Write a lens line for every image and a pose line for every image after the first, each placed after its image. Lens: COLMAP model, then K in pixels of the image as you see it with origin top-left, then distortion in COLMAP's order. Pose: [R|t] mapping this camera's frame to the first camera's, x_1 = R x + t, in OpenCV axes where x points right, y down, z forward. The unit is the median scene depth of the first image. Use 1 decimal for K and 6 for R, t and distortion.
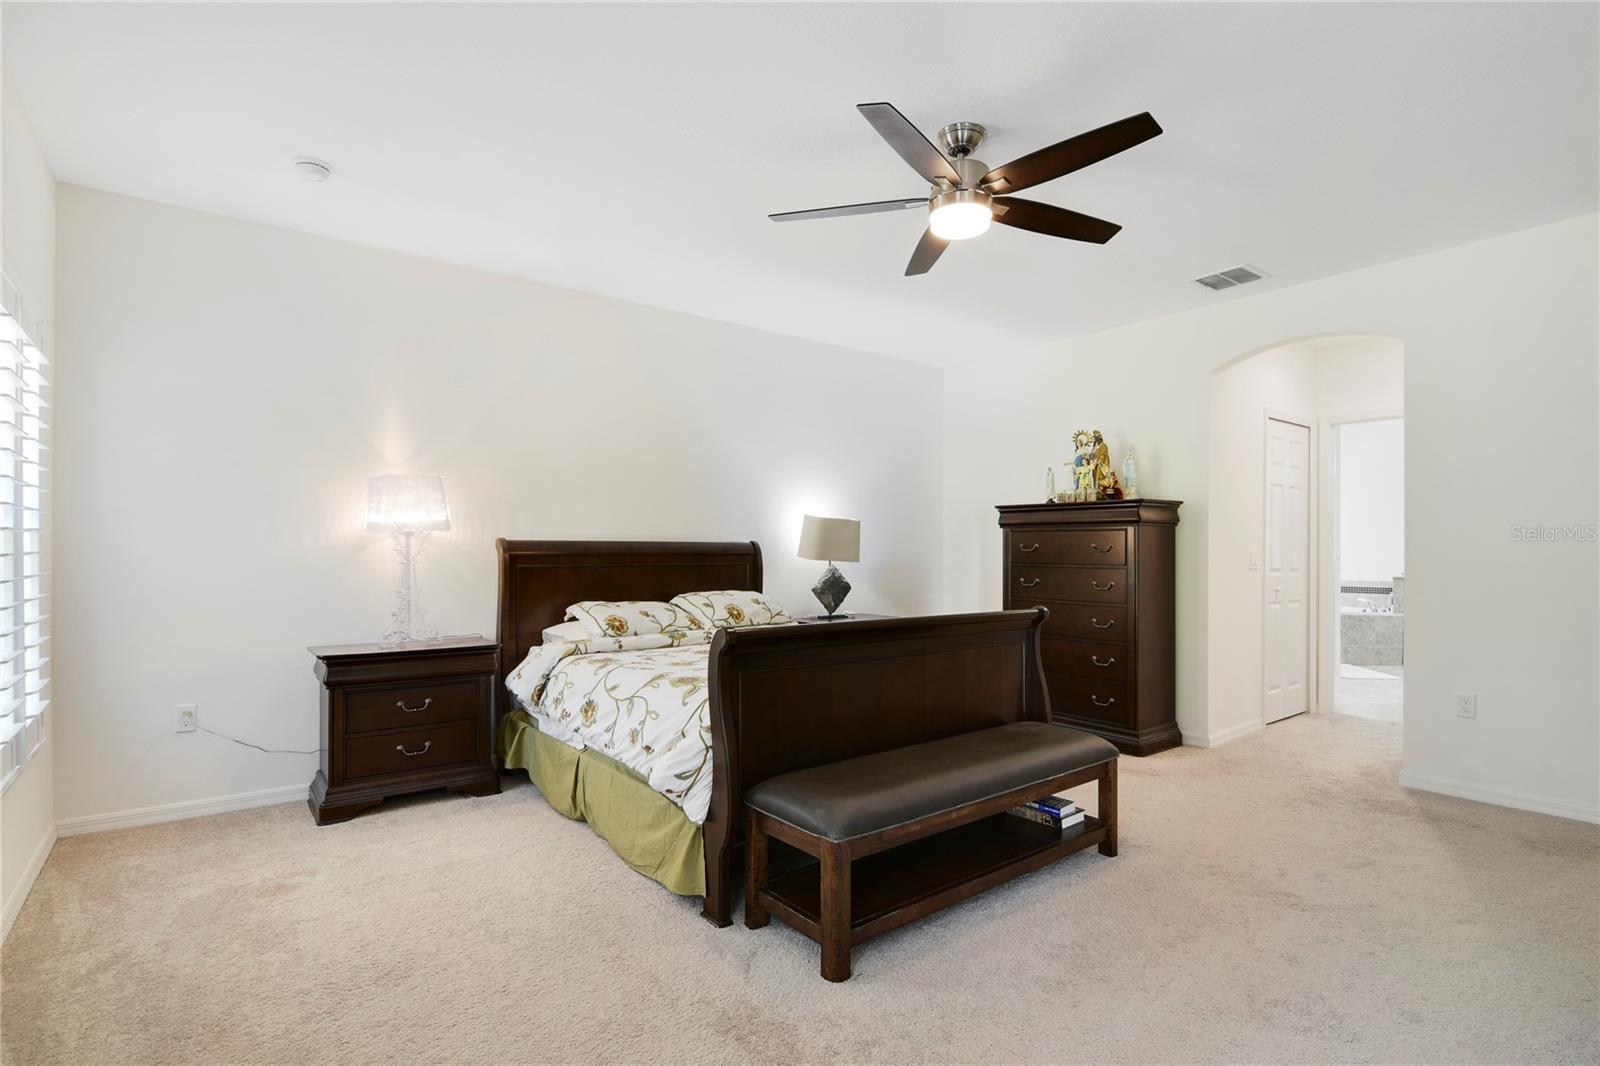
lens RADIAL K [[769.0, 0, 802.5], [0, 769.0, 538.1], [0, 0, 1]] dist [0.003736, -0.012358]
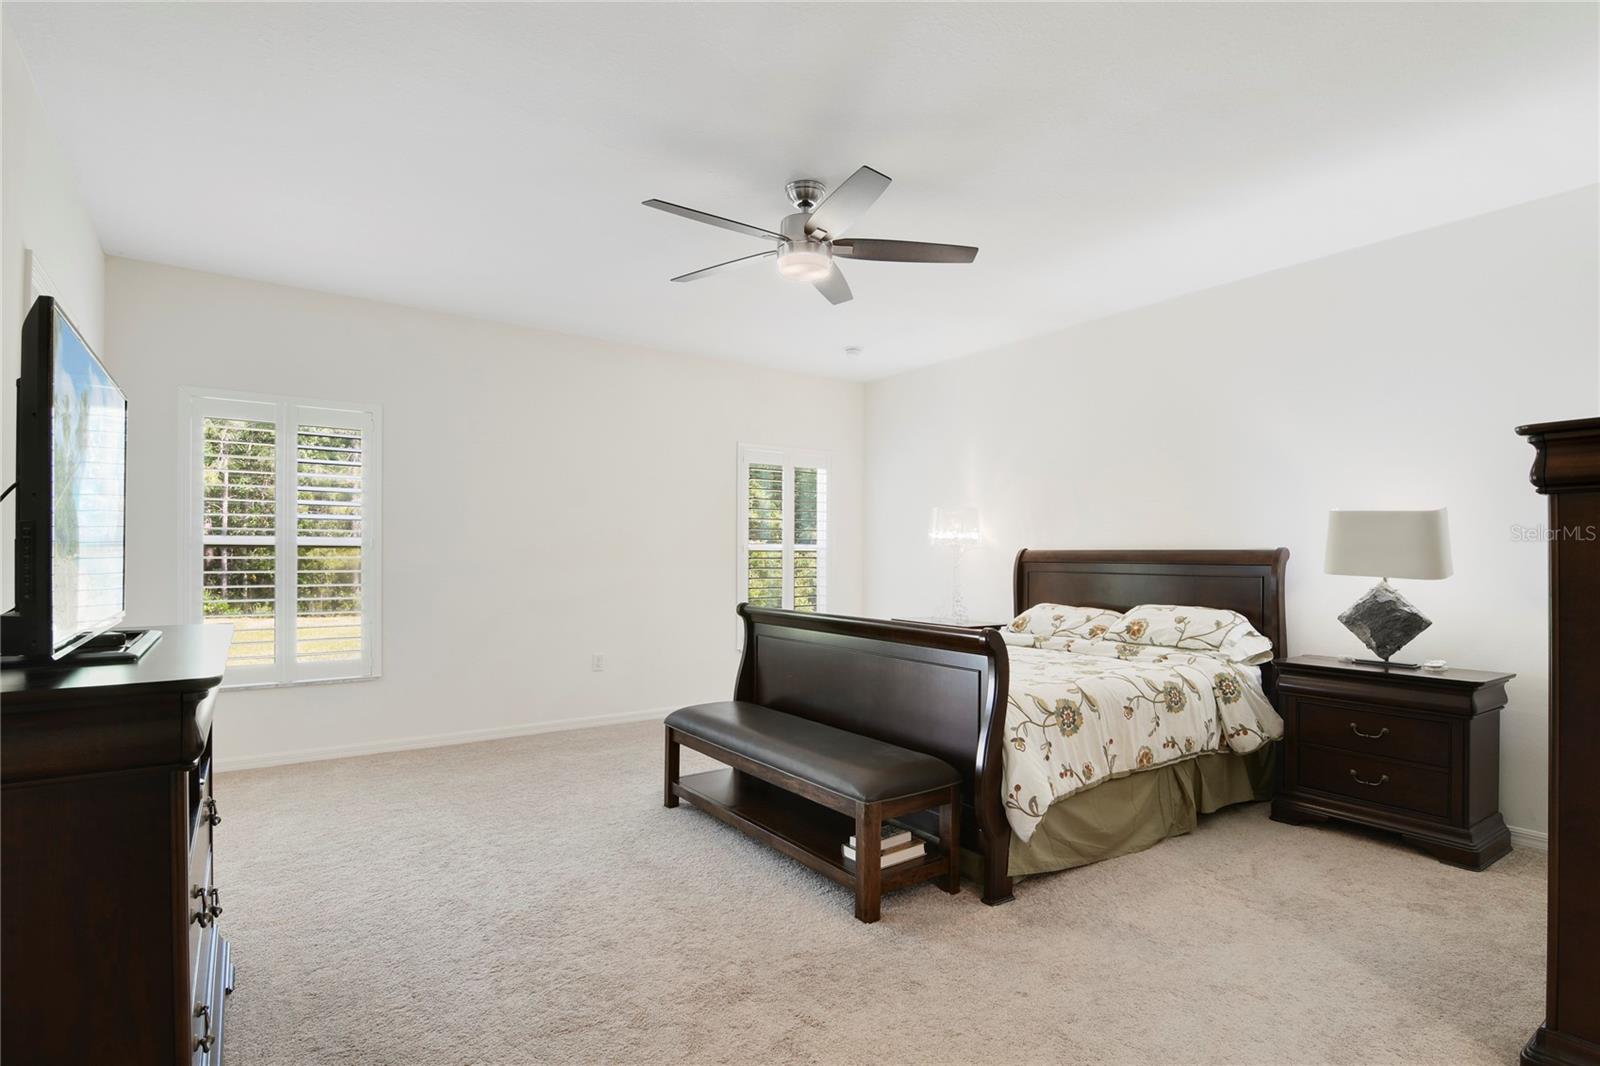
lens RADIAL K [[769.0, 0, 802.5], [0, 769.0, 538.1], [0, 0, 1]] dist [0.003736, -0.012358]
pose [[-0.033530, -0.033745, -0.998868, 0.703972], [0.004141, 0.999417, -0.033902, 0.018106], [0.999429, -0.005273, -0.033371, 0.547466]]
